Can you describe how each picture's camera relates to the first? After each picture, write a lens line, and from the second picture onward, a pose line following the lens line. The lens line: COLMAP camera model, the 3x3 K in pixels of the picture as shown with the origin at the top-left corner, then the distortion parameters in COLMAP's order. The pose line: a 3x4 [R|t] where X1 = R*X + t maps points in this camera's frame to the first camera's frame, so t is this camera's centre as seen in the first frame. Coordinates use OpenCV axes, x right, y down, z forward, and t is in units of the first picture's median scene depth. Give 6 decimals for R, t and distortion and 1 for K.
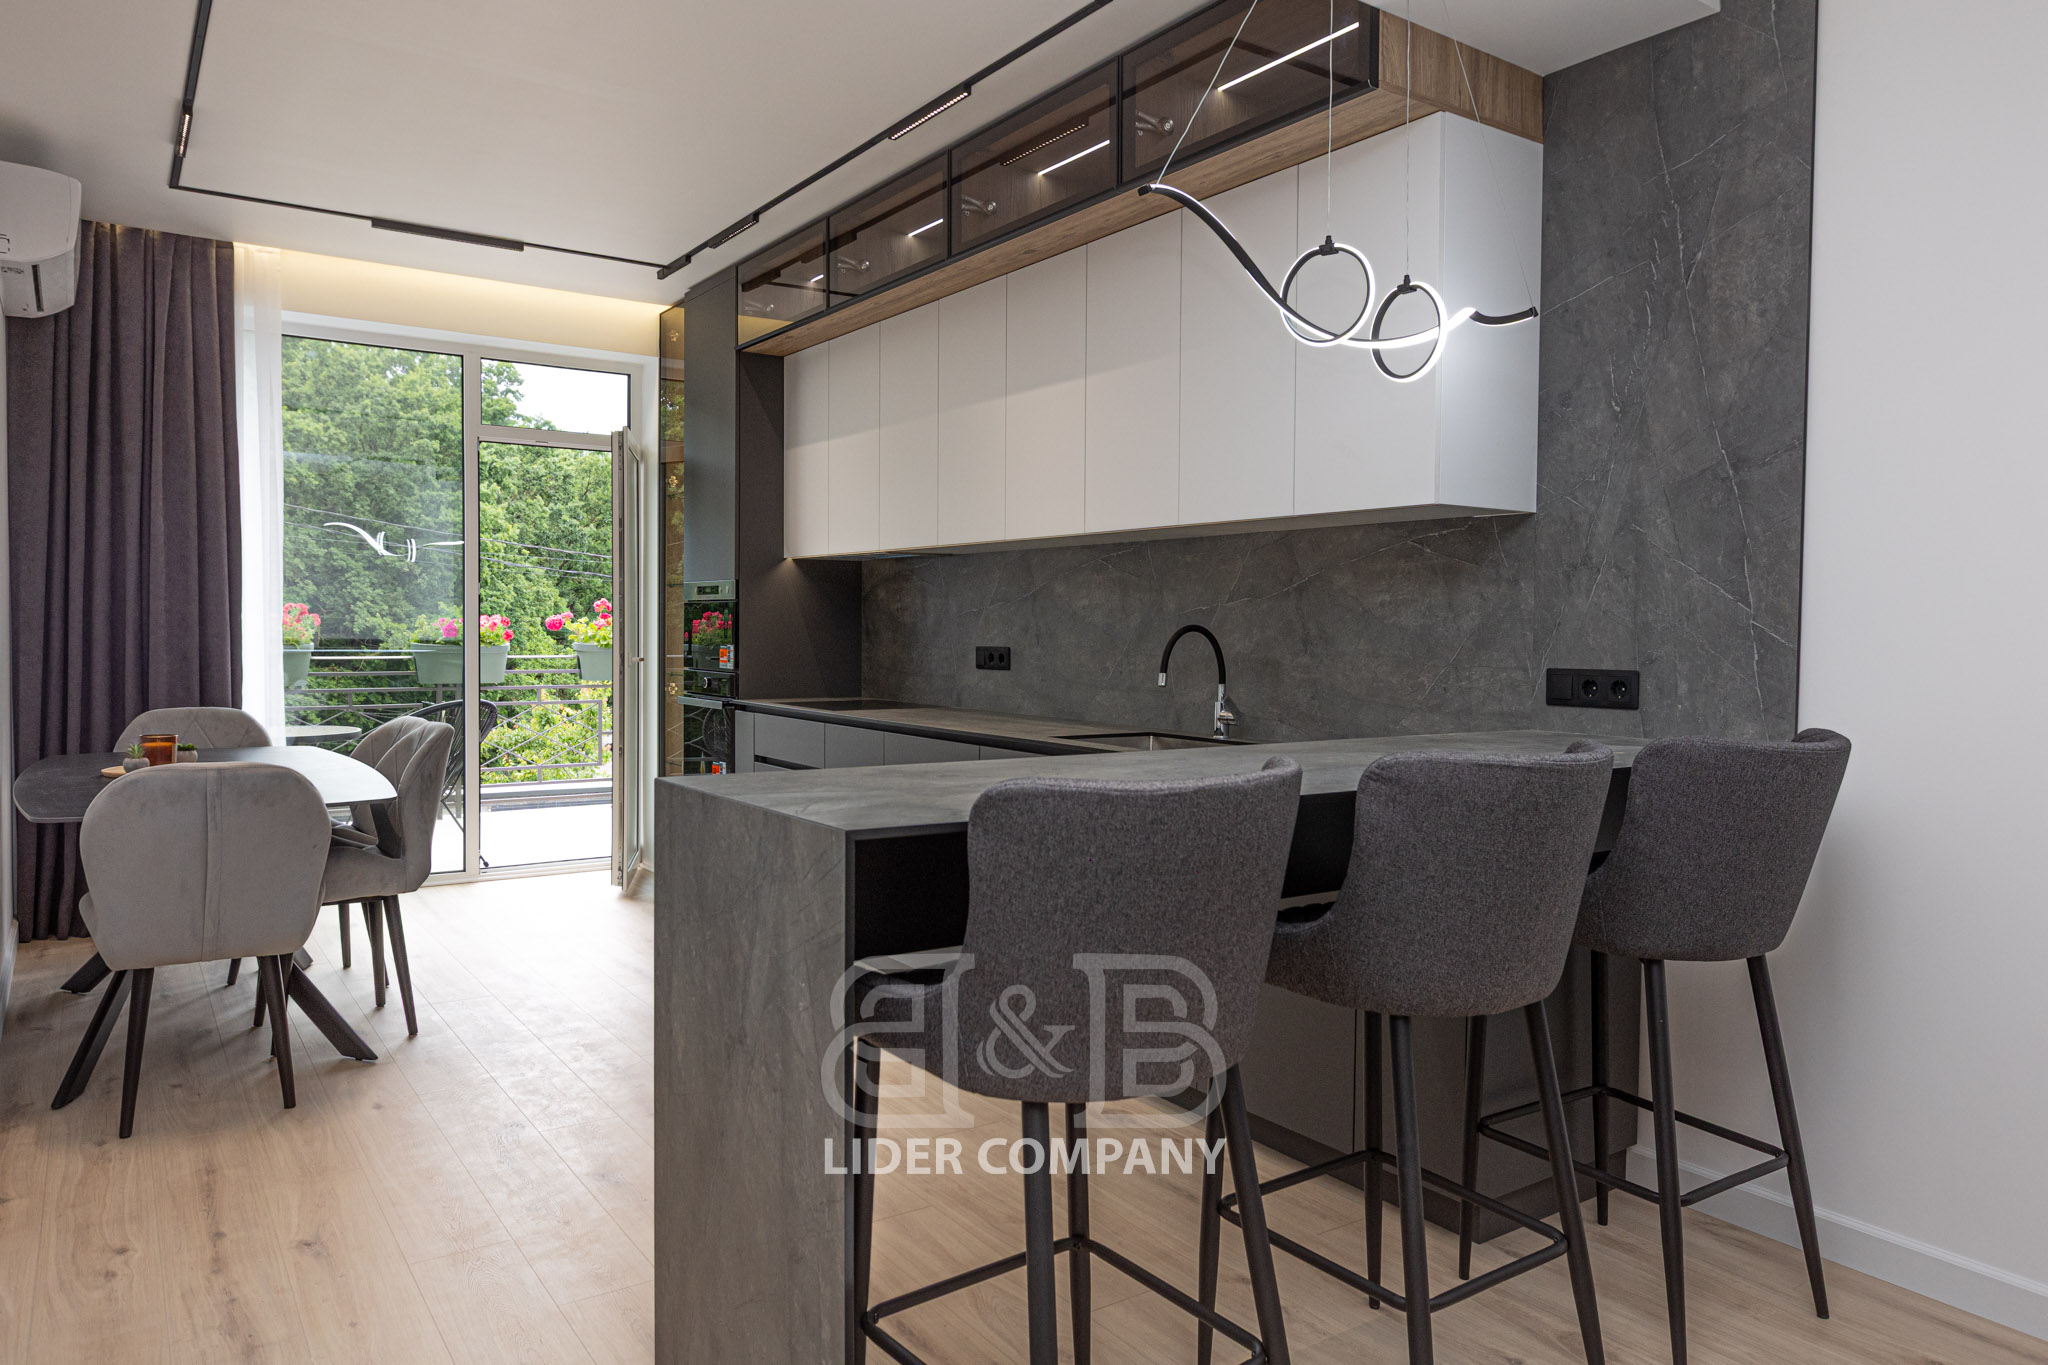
lens RADIAL K [[1392.9, 0, 1024.0], [0, 1392.9, 682.5], [0, 0, 1]] dist [-0.005344, 0.000462]
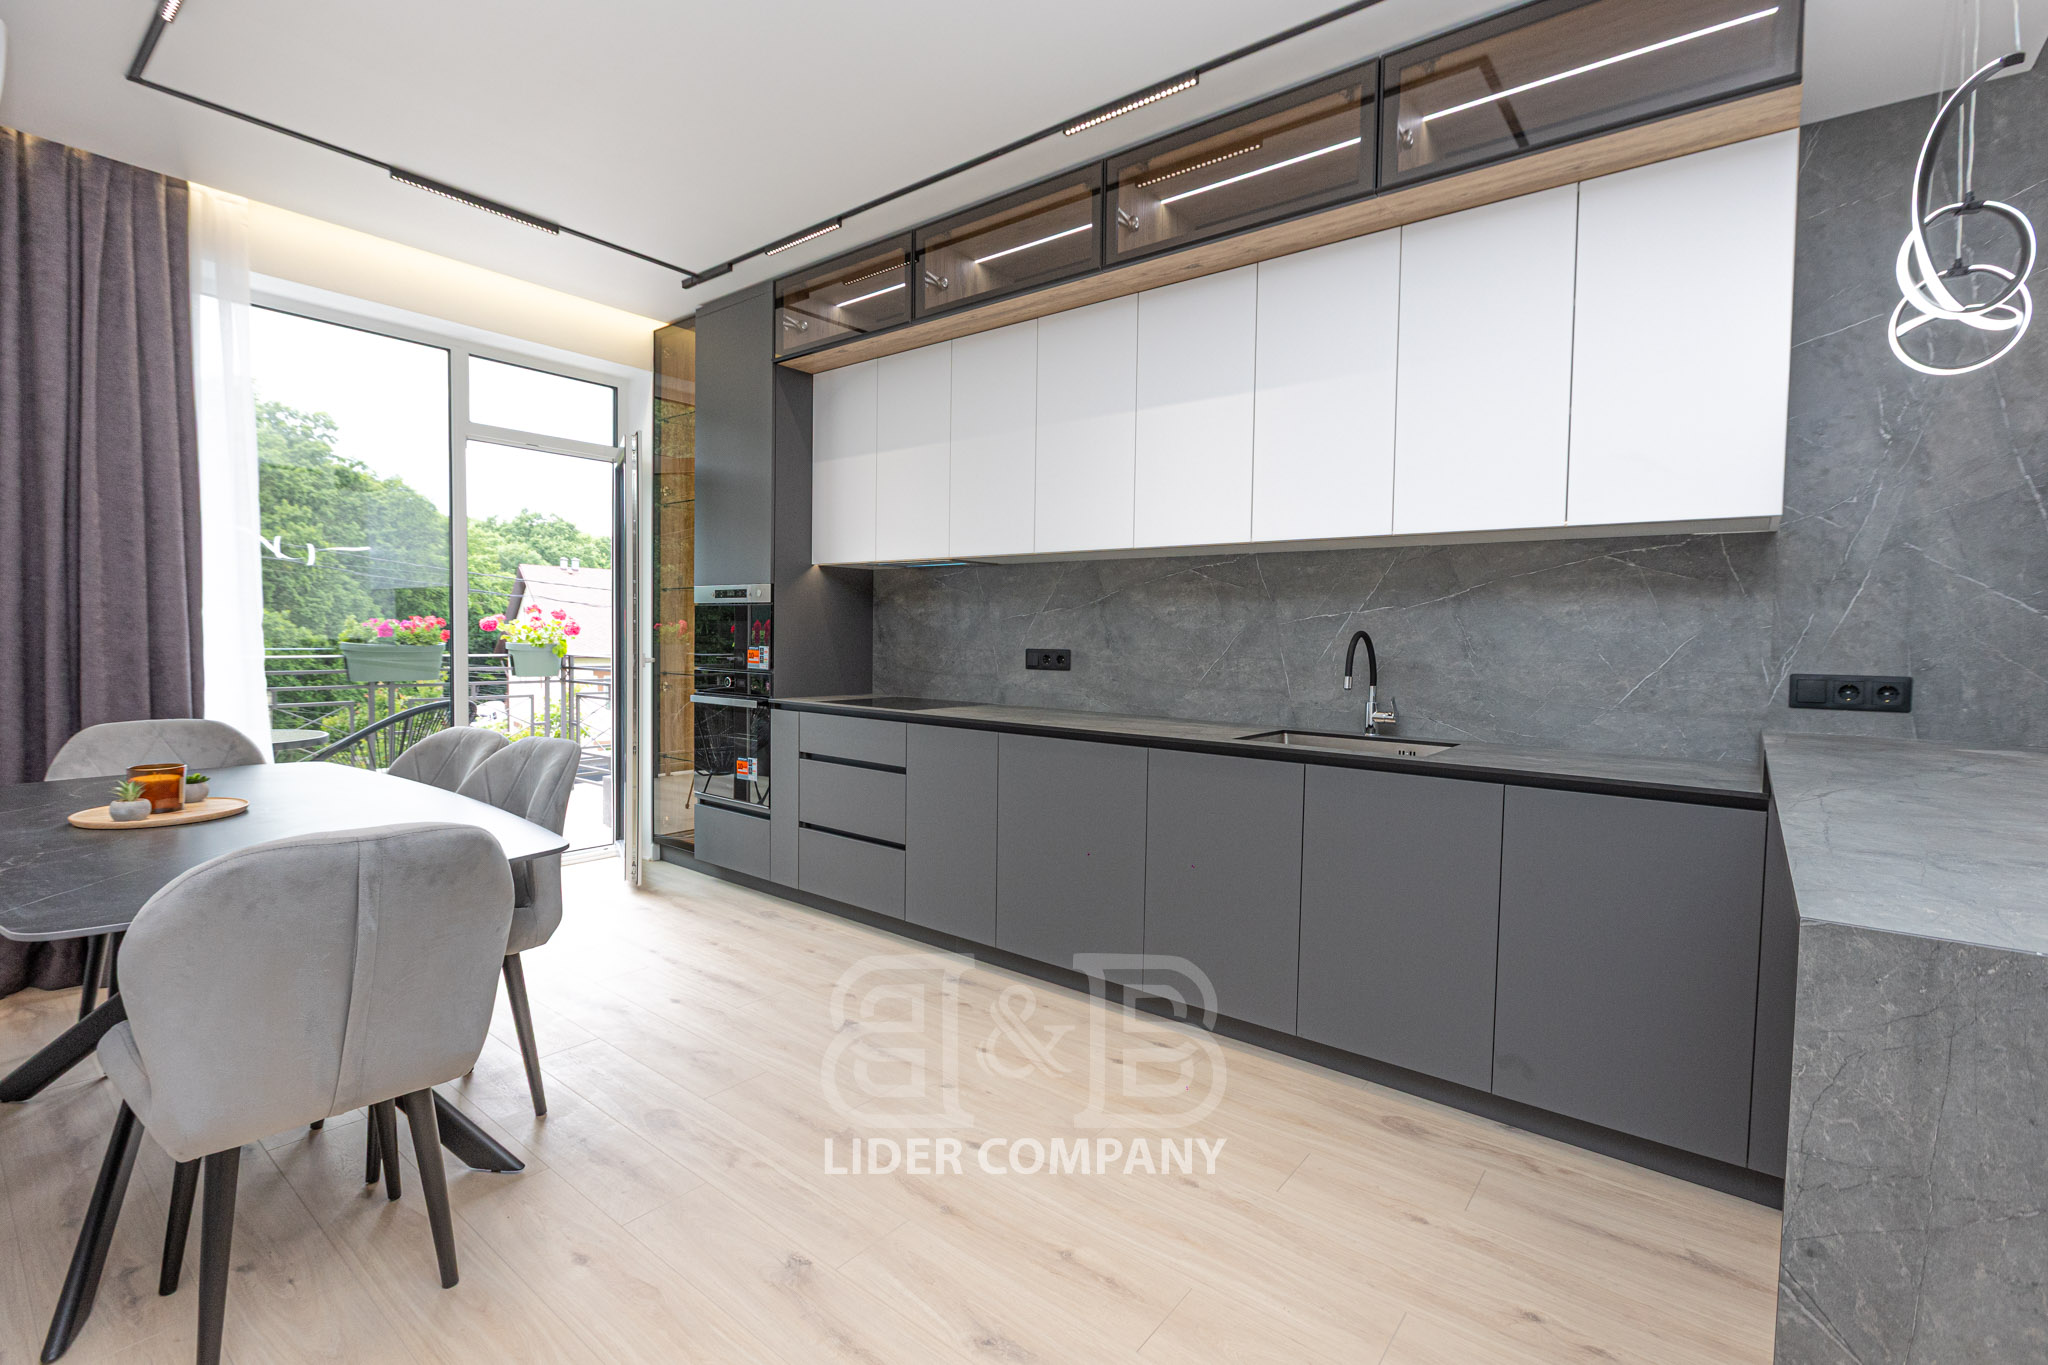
lens RADIAL K [[929.7, 0, 1024.0], [0, 929.7, 682.5], [0, 0, 1]] dist [-0.011413, 0.000091]
pose [[0.953243, -0.008407, 0.302089, -0.254081], [0.004118, 0.999882, 0.014832, -0.010135], [-0.302178, -0.012894, 0.953164, 0.299039]]
